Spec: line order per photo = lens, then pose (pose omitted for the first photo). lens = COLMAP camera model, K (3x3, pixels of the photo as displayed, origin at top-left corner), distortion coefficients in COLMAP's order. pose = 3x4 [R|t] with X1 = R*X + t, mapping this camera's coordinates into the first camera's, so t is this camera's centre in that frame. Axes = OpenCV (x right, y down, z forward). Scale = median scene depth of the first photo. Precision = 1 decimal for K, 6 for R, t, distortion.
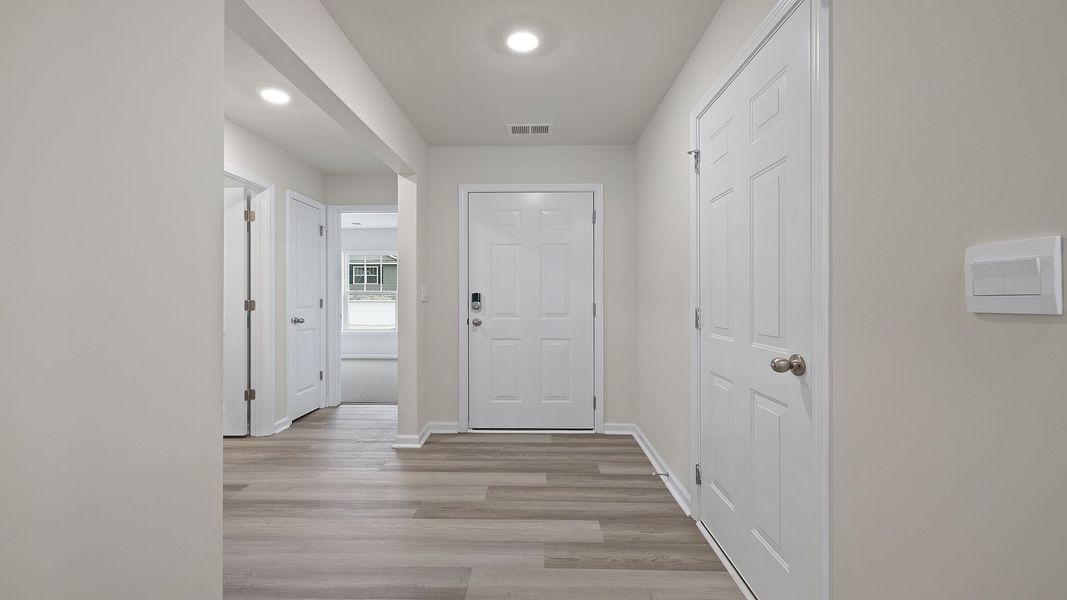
lens RADIAL K [[454.6, 0, 530.4], [0, 454.6, 299.5], [0, 0, 1]] dist [0.001708, 0.000664]
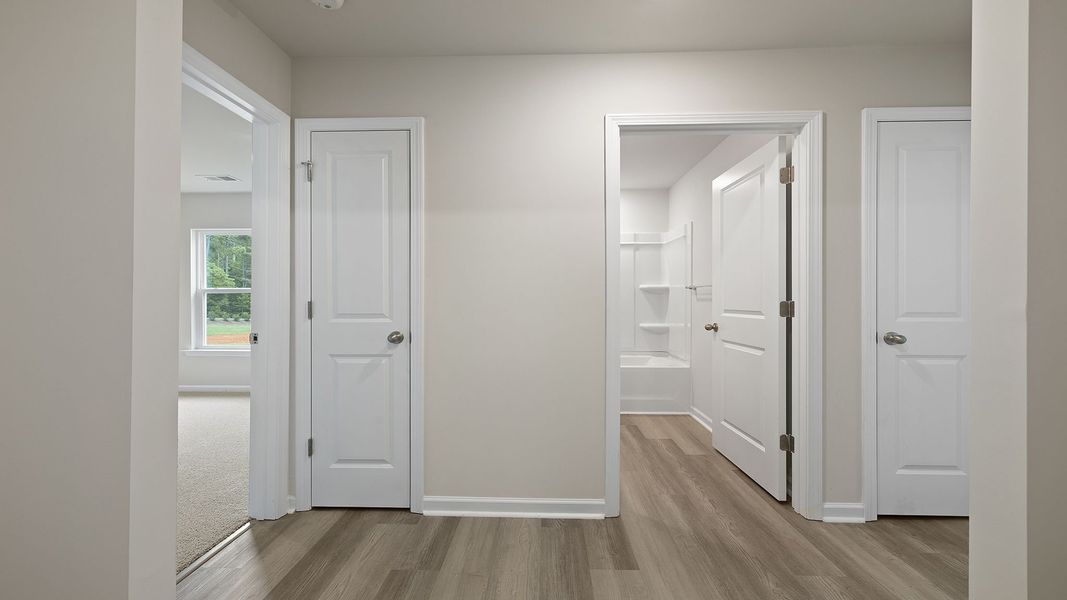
lens RADIAL K [[454.6, 0, 529.4], [0, 454.6, 300.5], [0, 0, 1]] dist [0.001708, 0.000664]
pose [[-0.007296, 0.002929, -0.999969, 0.049549], [-0.000847, 0.999995, 0.002936, -0.001459], [0.999973, 0.000868, -0.007293, 0.613872]]
